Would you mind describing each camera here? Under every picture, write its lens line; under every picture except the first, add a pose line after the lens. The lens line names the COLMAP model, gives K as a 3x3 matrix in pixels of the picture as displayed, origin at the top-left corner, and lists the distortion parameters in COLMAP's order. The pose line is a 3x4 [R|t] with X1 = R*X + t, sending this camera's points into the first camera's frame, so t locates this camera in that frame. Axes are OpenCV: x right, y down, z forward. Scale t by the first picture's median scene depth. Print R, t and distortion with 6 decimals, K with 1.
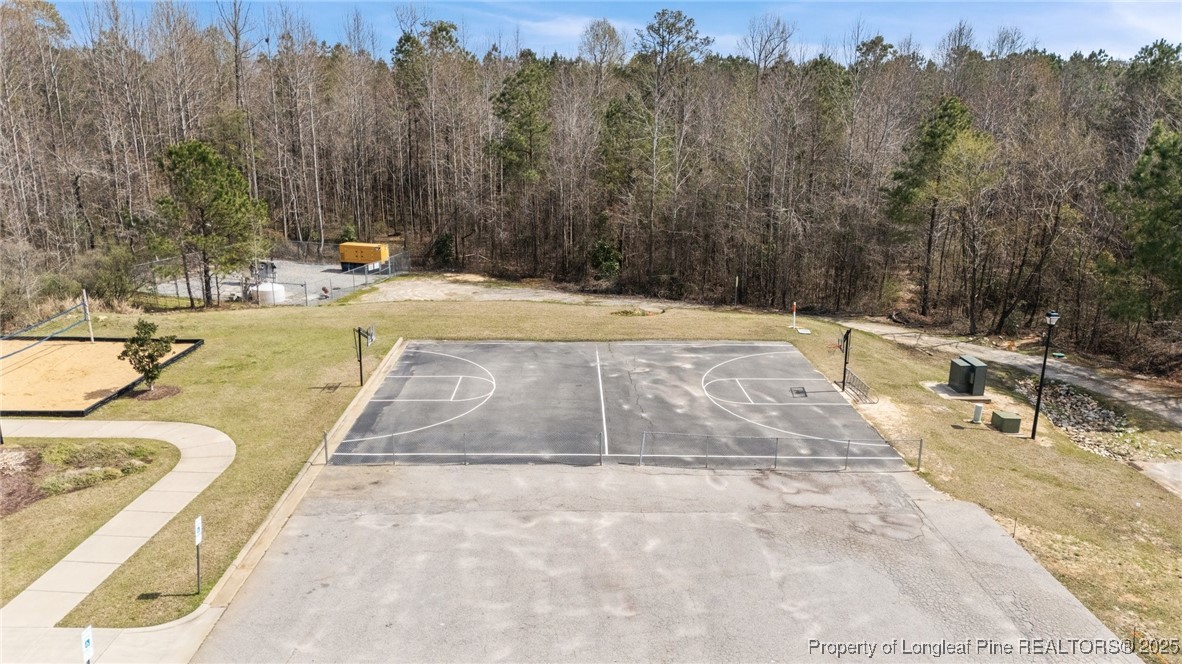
lens RADIAL K [[854.1, 0, 582.2], [0, 854.1, 339.0], [0, 0, 1]] dist [0.044484, -0.009498]
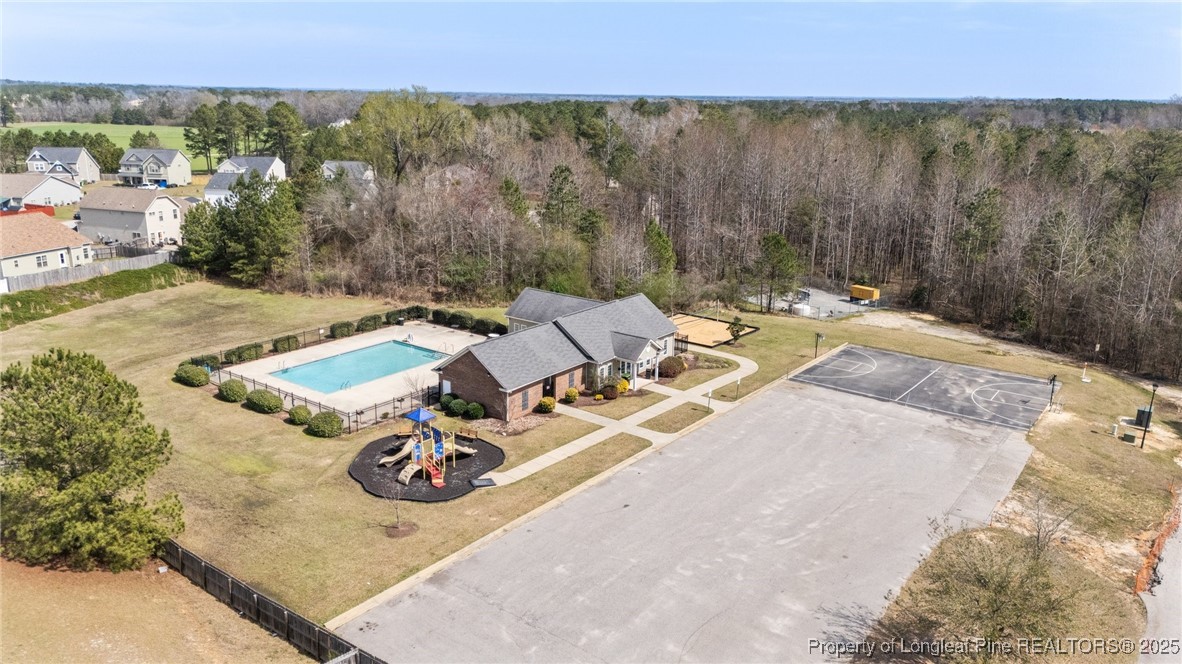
lens RADIAL K [[854.1, 0, 586.5], [0, 854.1, 332.4], [0, 0, 1]] dist [0.044484, -0.009498]
pose [[0.783217, 0.164108, -0.599700, 0.583700], [-0.173288, 0.983935, 0.042938, -0.005322], [0.597112, 0.070291, 0.799072, -1.123654]]
